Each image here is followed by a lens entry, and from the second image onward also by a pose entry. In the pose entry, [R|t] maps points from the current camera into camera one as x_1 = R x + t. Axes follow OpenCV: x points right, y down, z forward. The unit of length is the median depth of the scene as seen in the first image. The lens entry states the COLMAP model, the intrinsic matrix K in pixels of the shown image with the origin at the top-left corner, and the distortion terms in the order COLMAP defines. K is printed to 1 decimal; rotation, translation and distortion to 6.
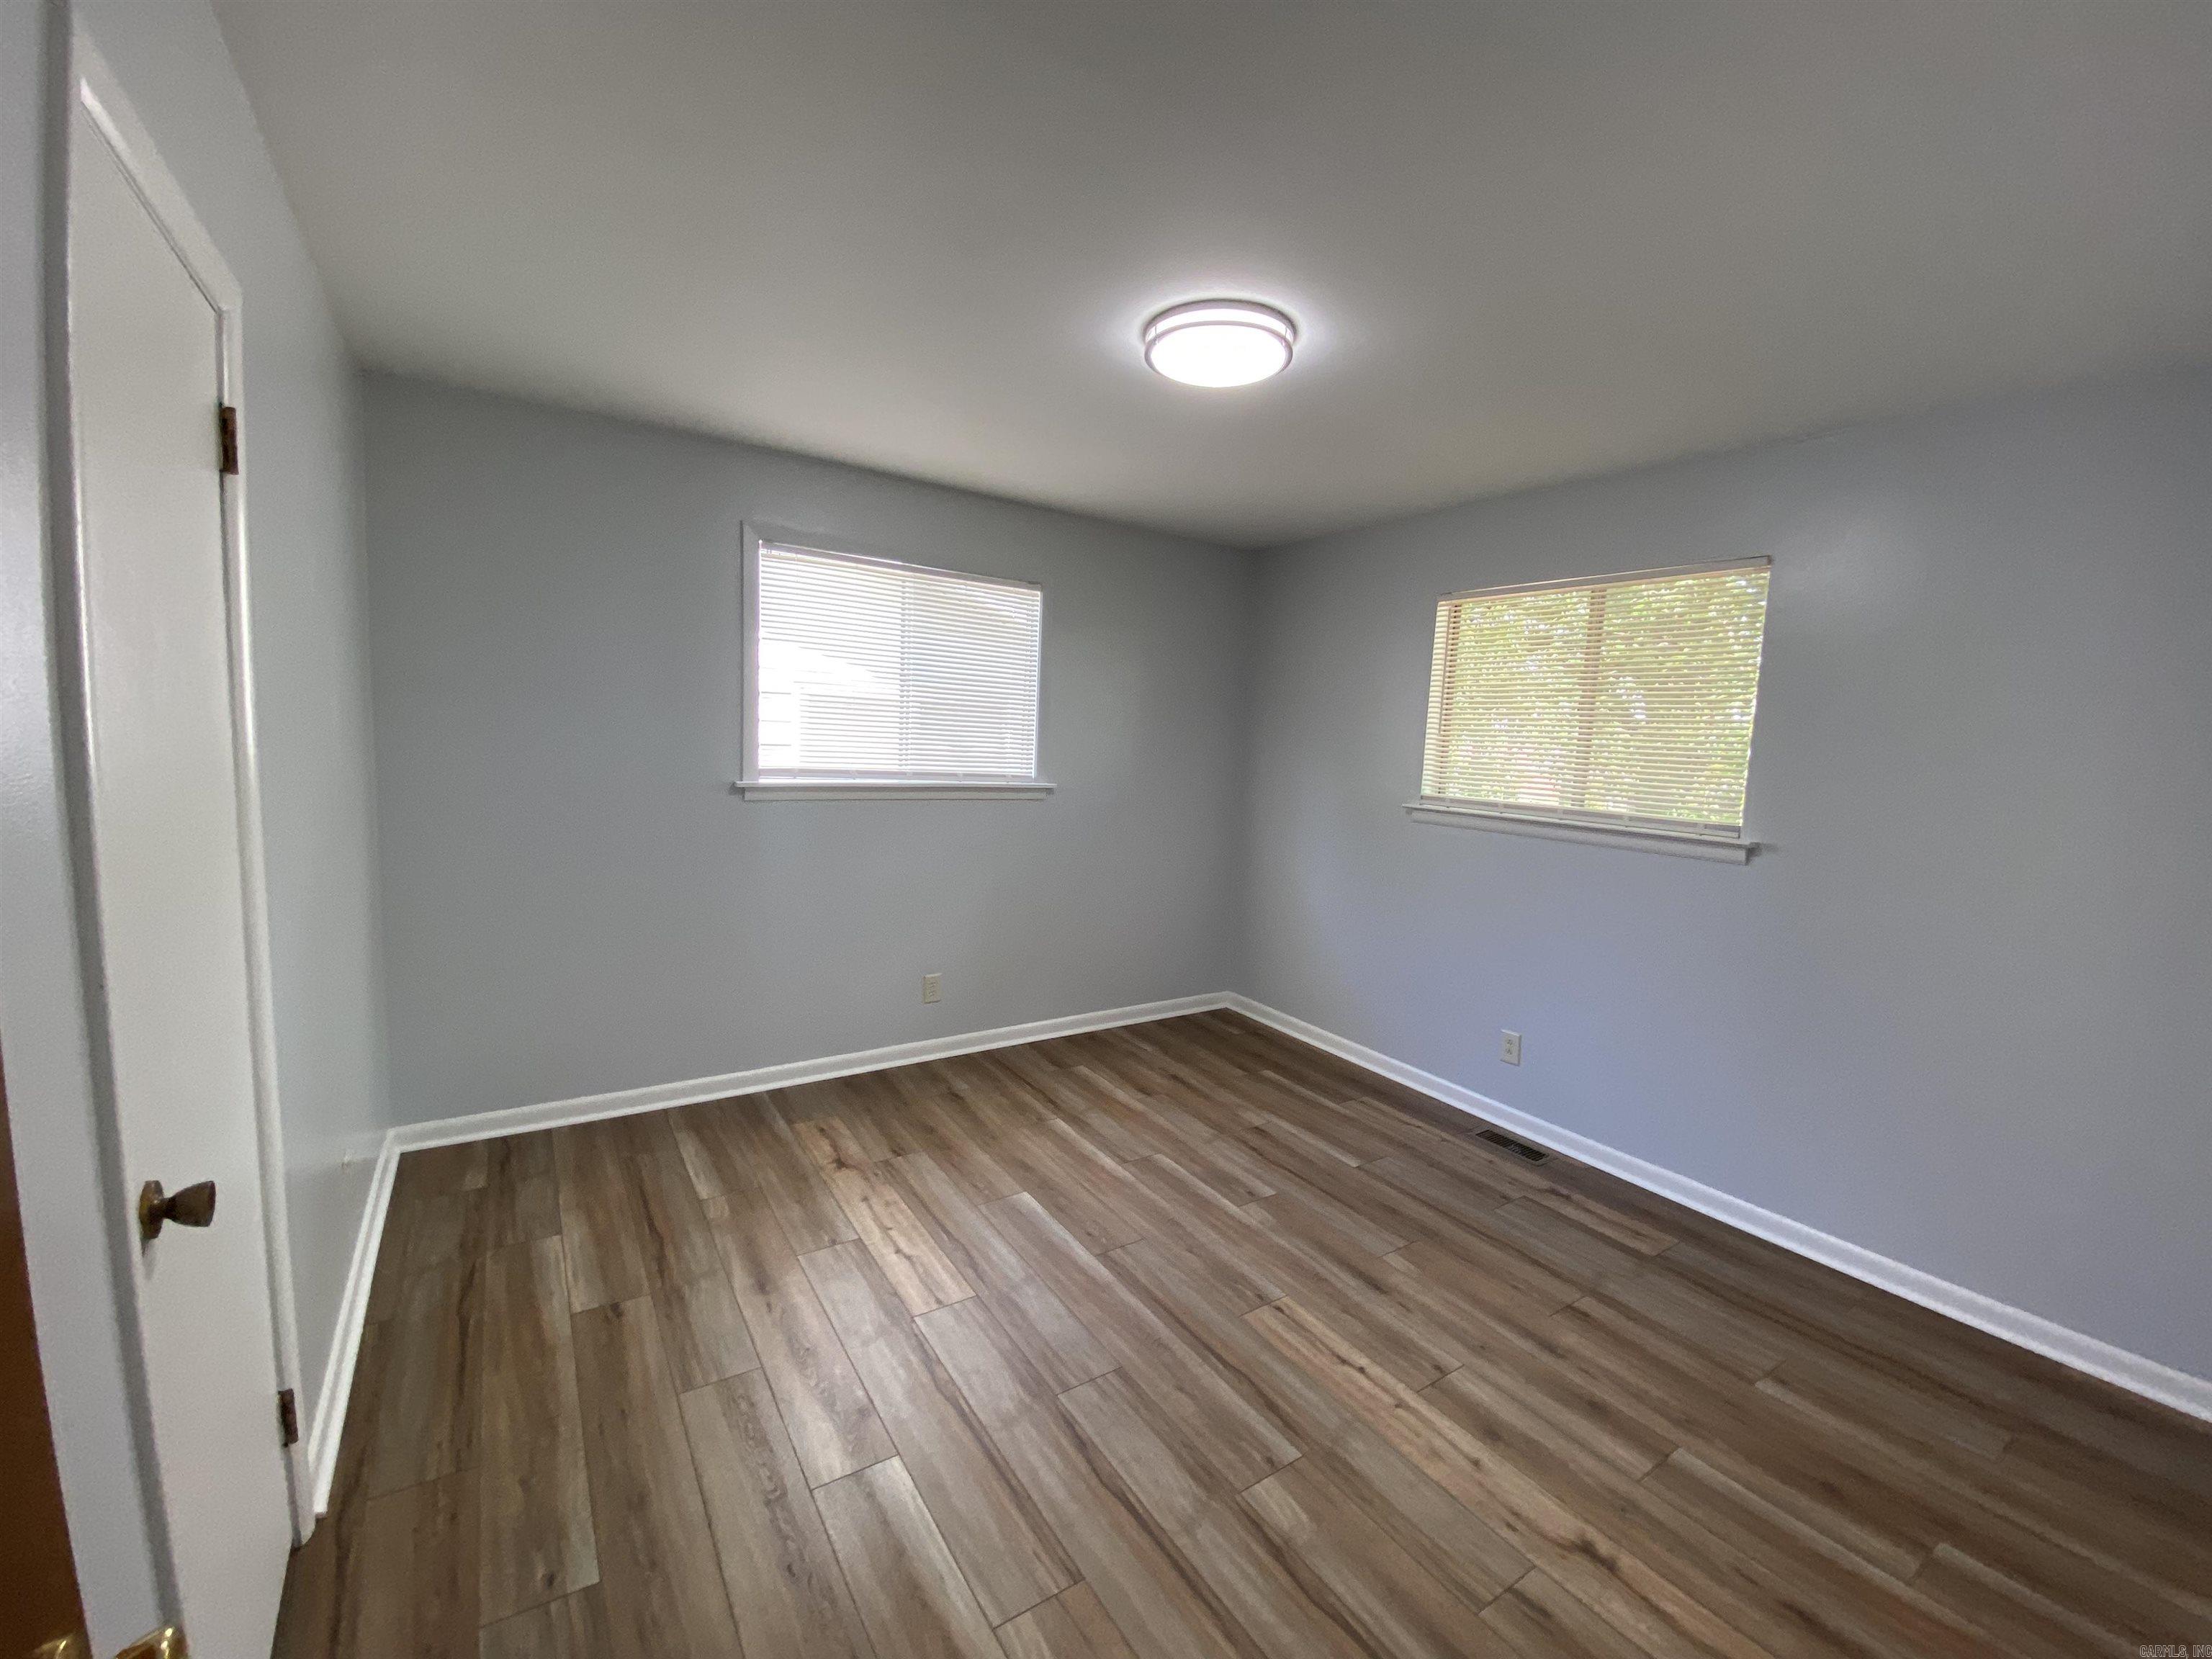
lens RADIAL K [[896.3, 0, 1091.0], [0, 896.3, 828.0], [0, 0, 1]] dist [0.016257, -0.015456]
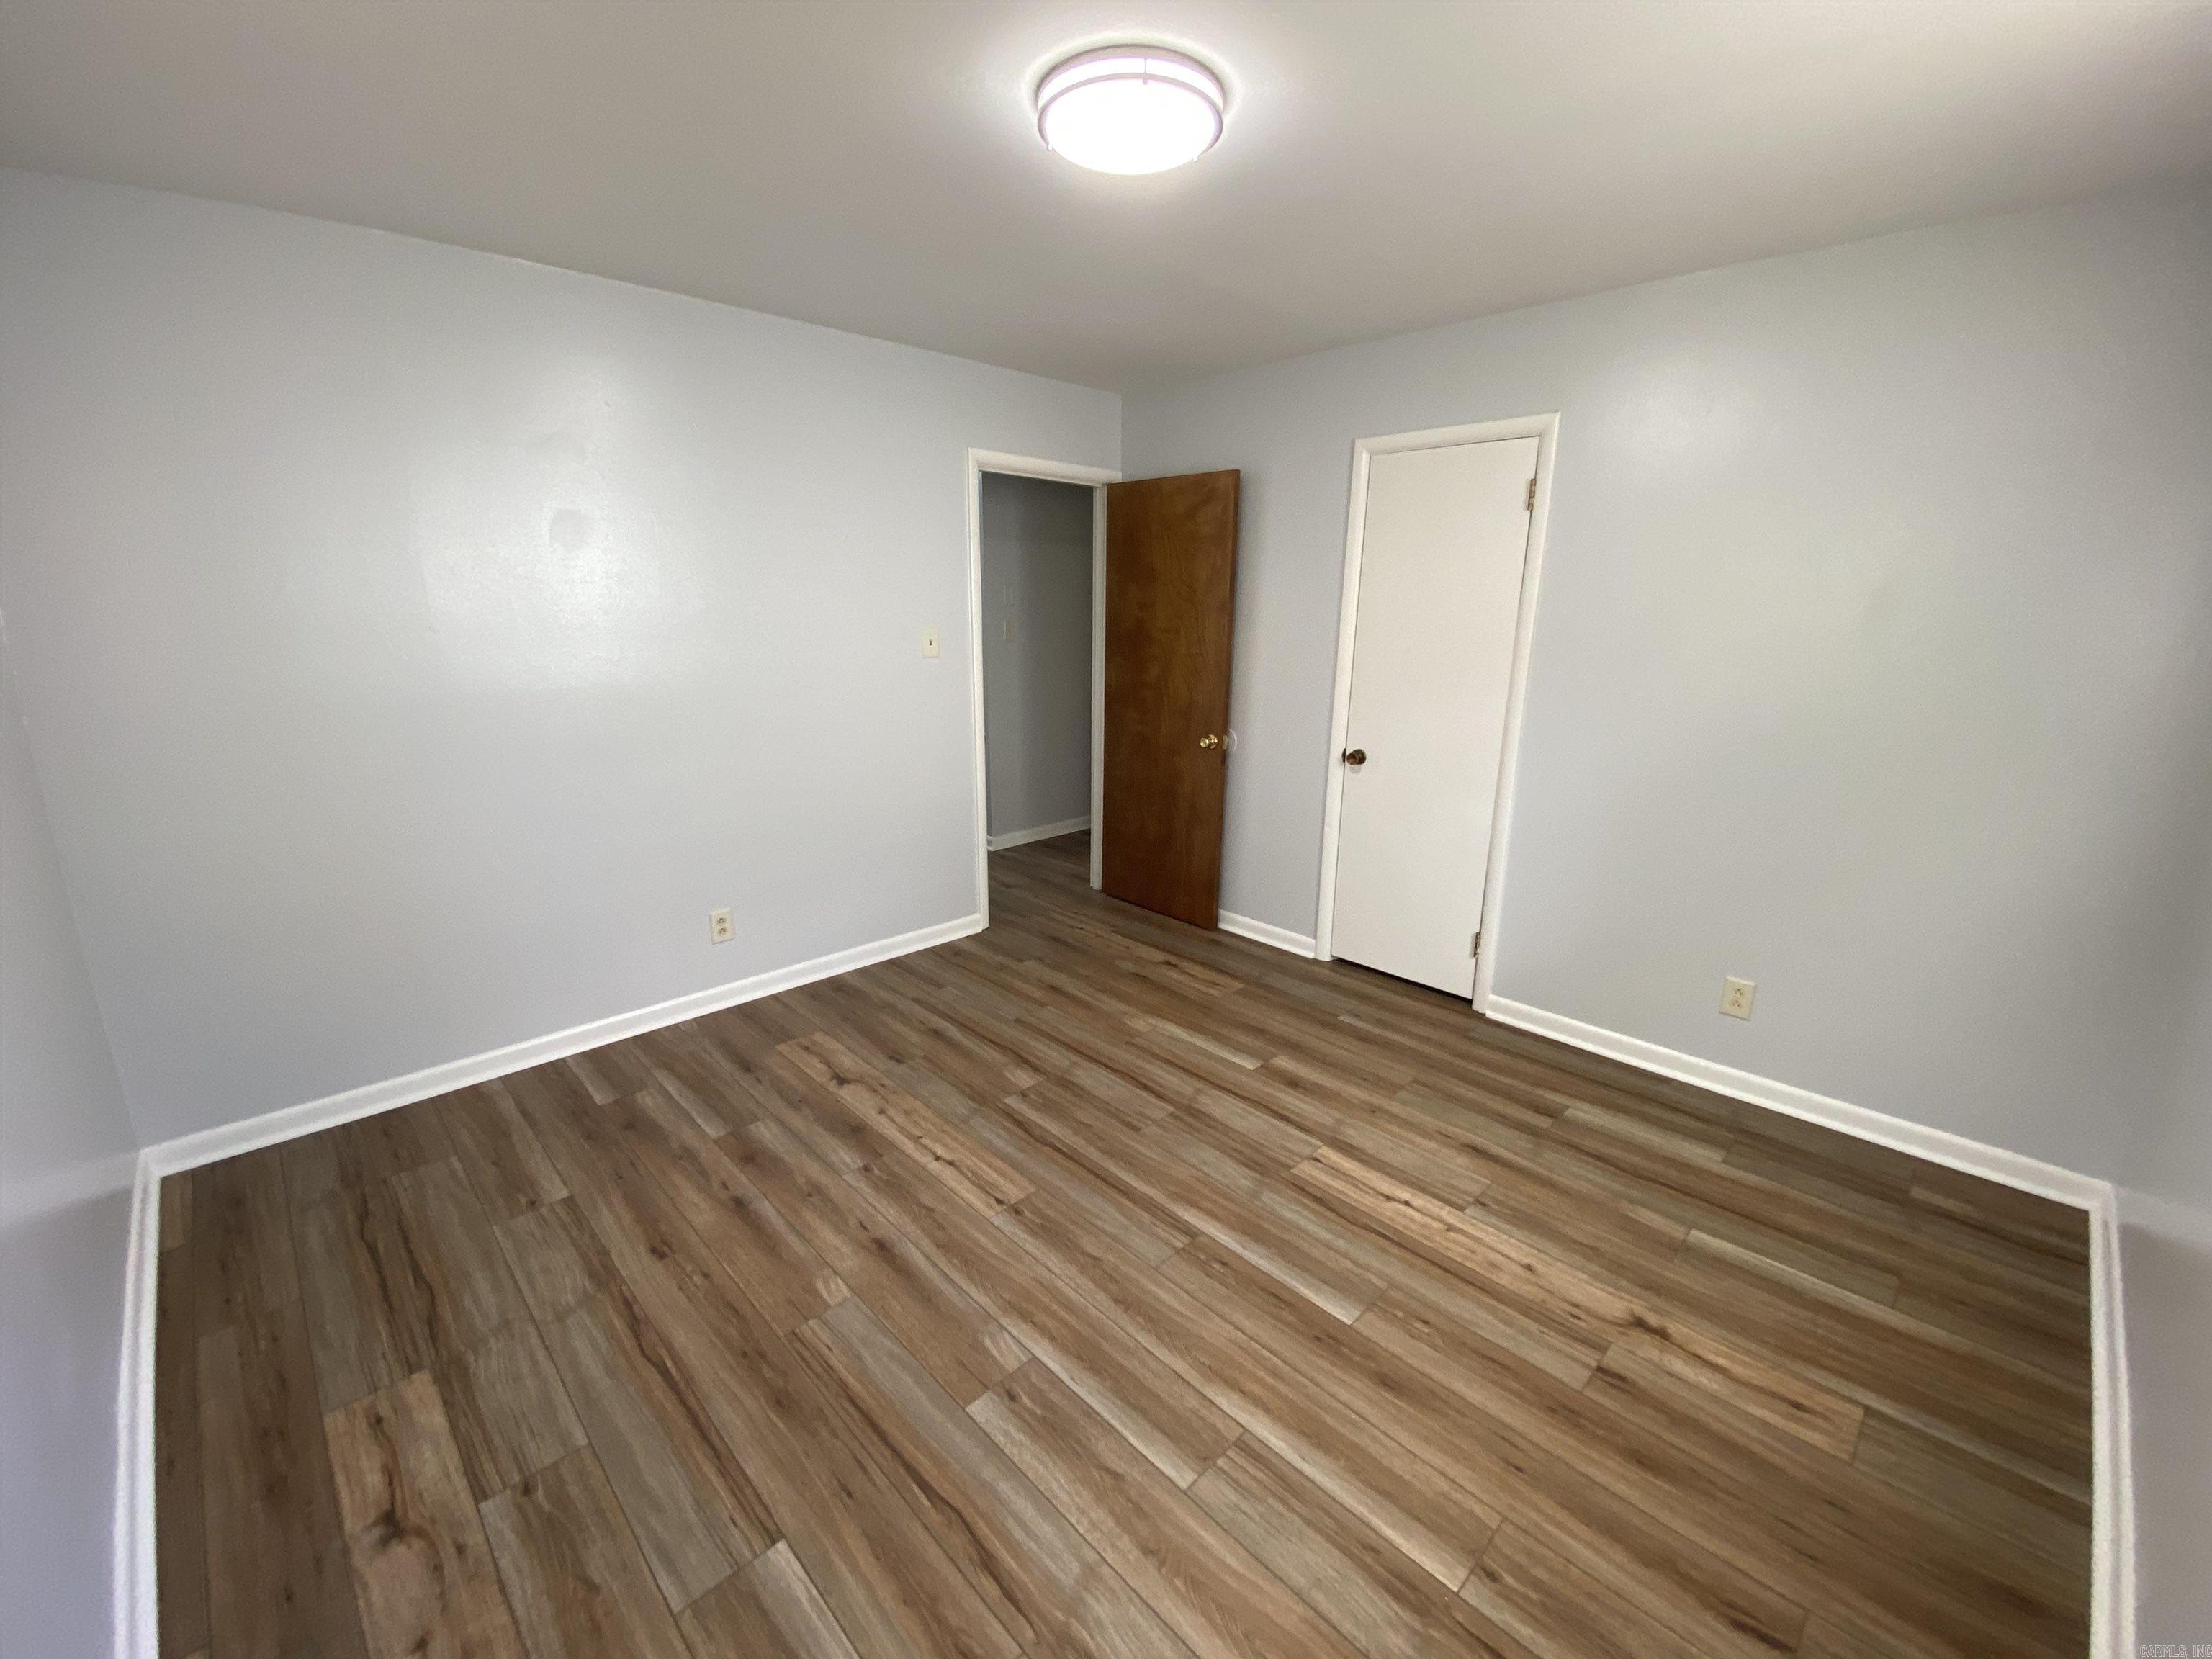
lens RADIAL K [[896.3, 0, 1101.9], [0, 896.3, 836.7], [0, 0, 1]] dist [0.016257, -0.015456]
pose [[-0.978374, 0.000403, -0.206841, 0.286430], [-0.073560, 0.933946, 0.349763, -0.181739], [0.193319, 0.357414, -0.913719, 1.681036]]
